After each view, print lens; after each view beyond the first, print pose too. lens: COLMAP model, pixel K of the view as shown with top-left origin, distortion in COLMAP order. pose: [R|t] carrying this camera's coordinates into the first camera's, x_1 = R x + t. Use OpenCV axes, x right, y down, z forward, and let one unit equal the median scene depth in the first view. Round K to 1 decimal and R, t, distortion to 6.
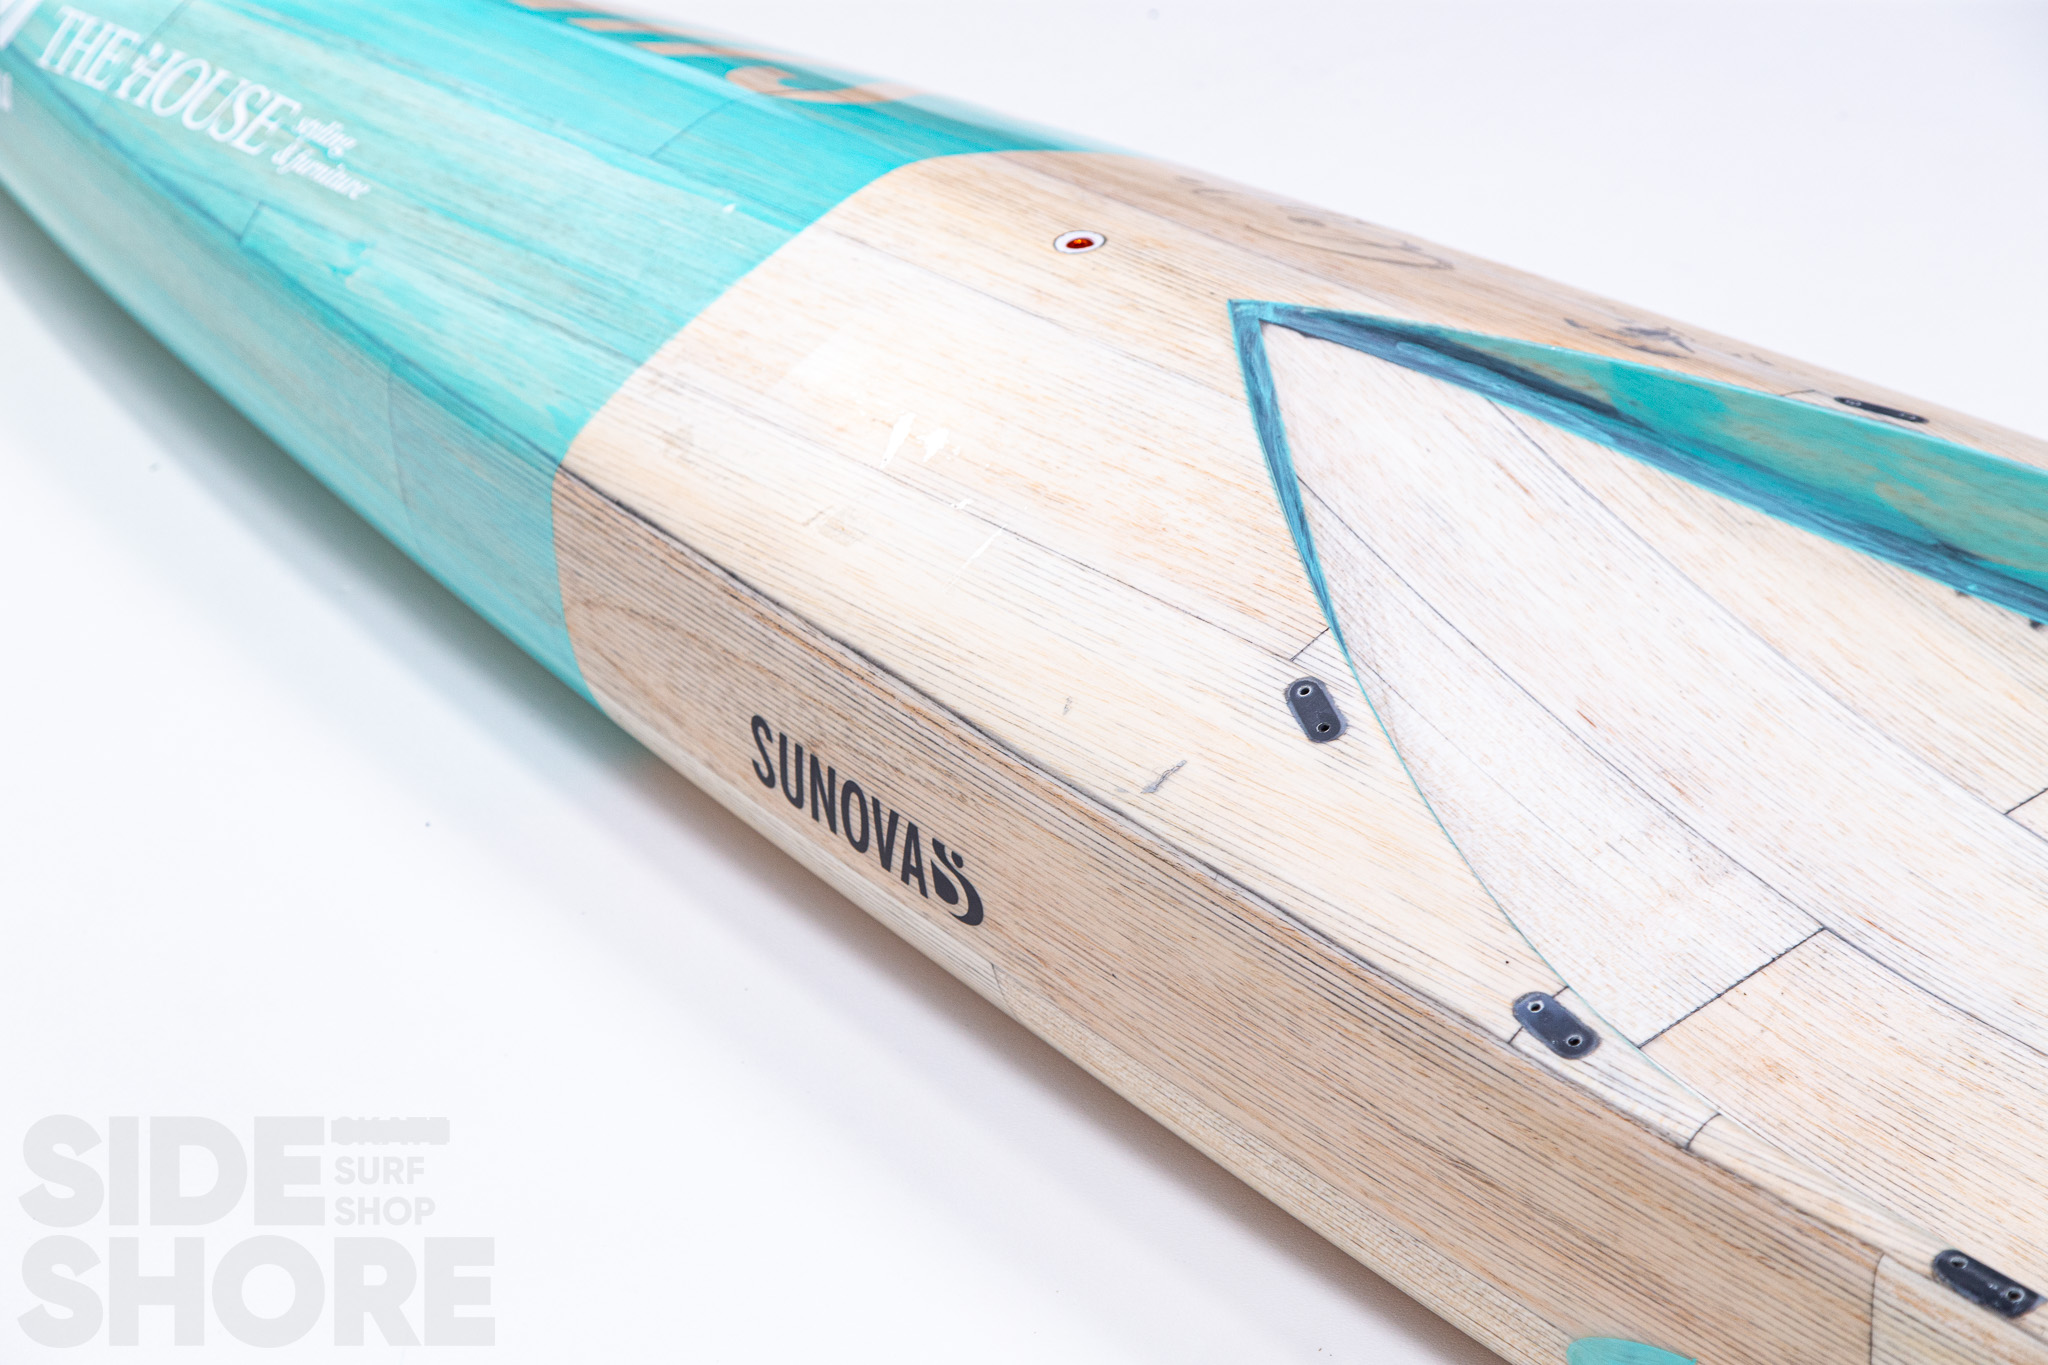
lens RADIAL K [[4346.7, 0, 1024.0], [0, 4346.7, 682.5], [0, 0, 1]] dist [0.045084, -0.094206]
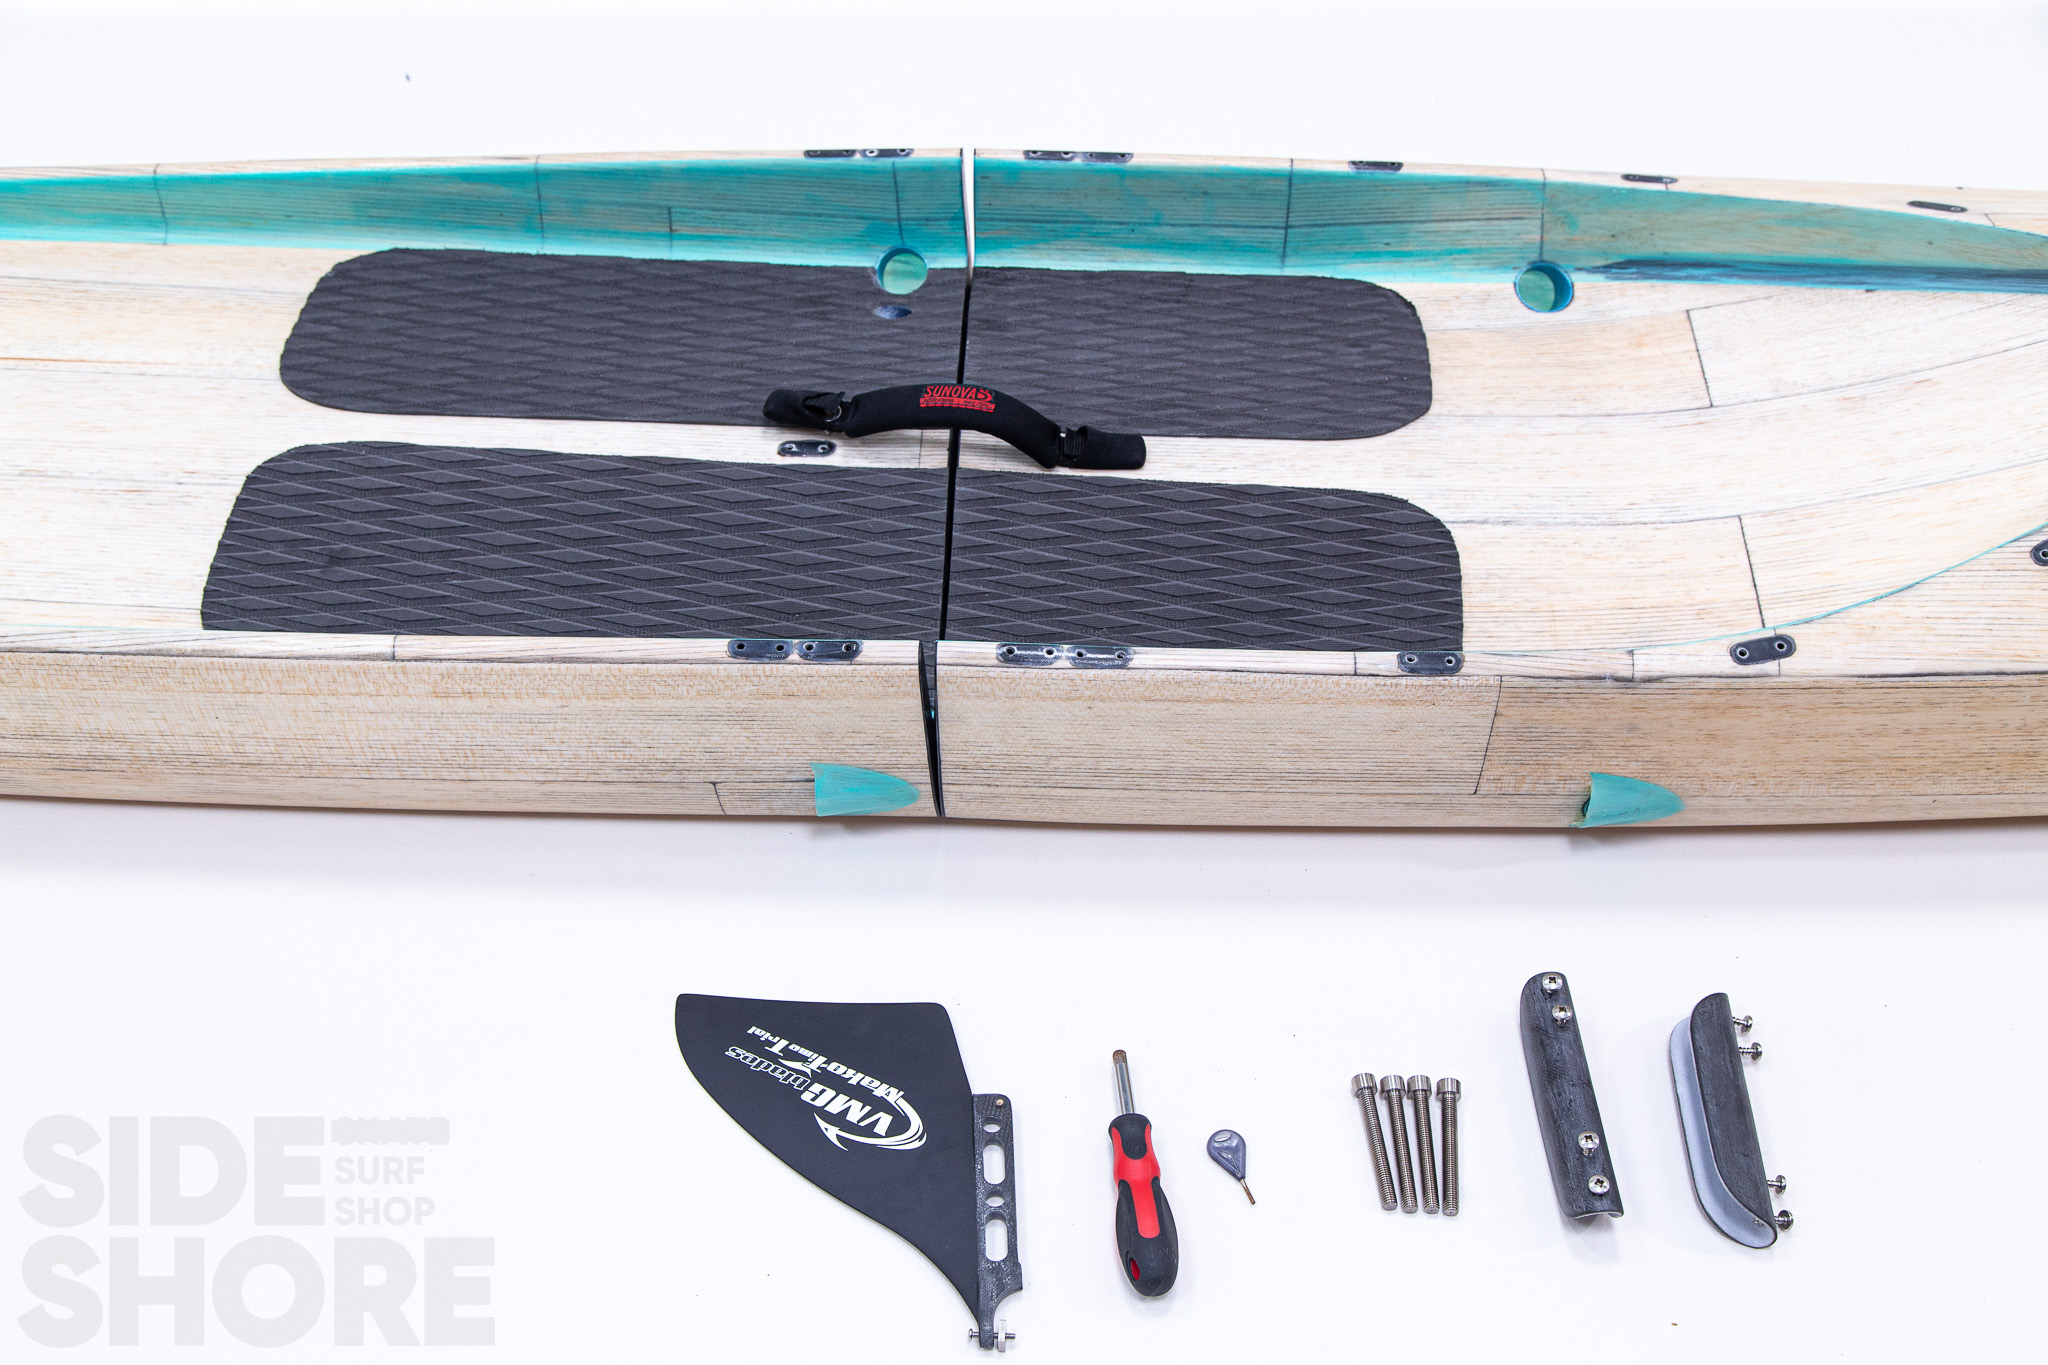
lens RADIAL K [[2346.0, 0, 1024.0], [0, 2346.0, 682.5], [0, 0, 1]] dist [0.021003, 0.027775]
pose [[-0.677287, 0.600638, -0.424872, 0.790496], [-0.313717, 0.286583, 0.905236, -0.649085], [0.665480, 0.746394, -0.005668, 0.820207]]
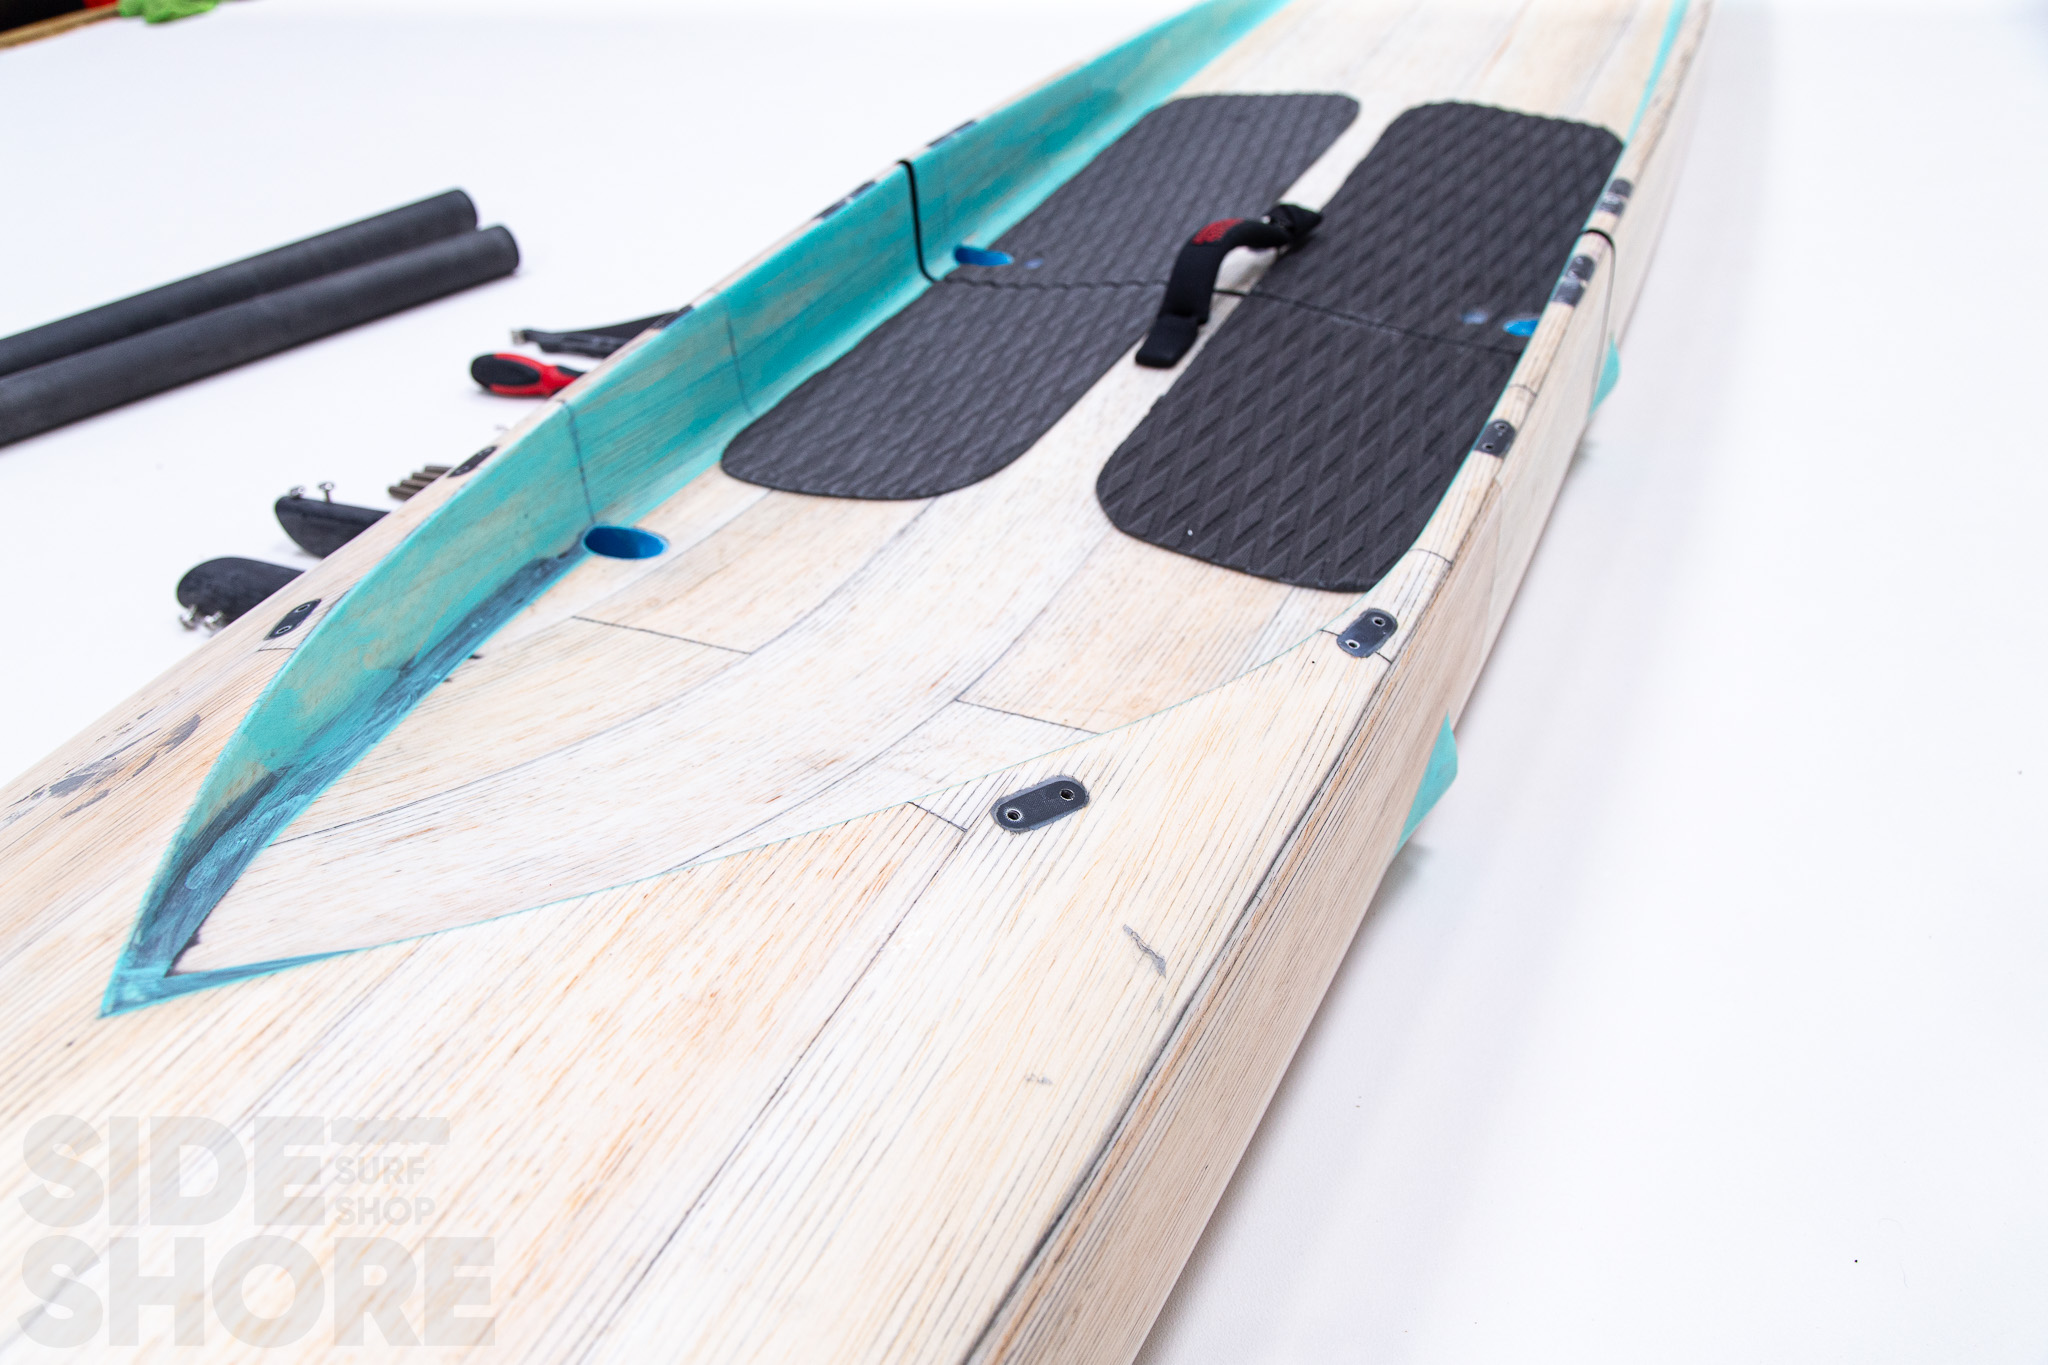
lens RADIAL K [[1704.6, 0, 1024.0], [0, 1704.6, 682.5], [0, 0, 1]] dist [-0.028859, -0.001969]
pose [[-0.416842, -0.427309, 0.802278, -0.180364], [0.511590, 0.619264, 0.595641, -0.197092], [-0.751344, 0.658726, -0.039528, 0.911685]]
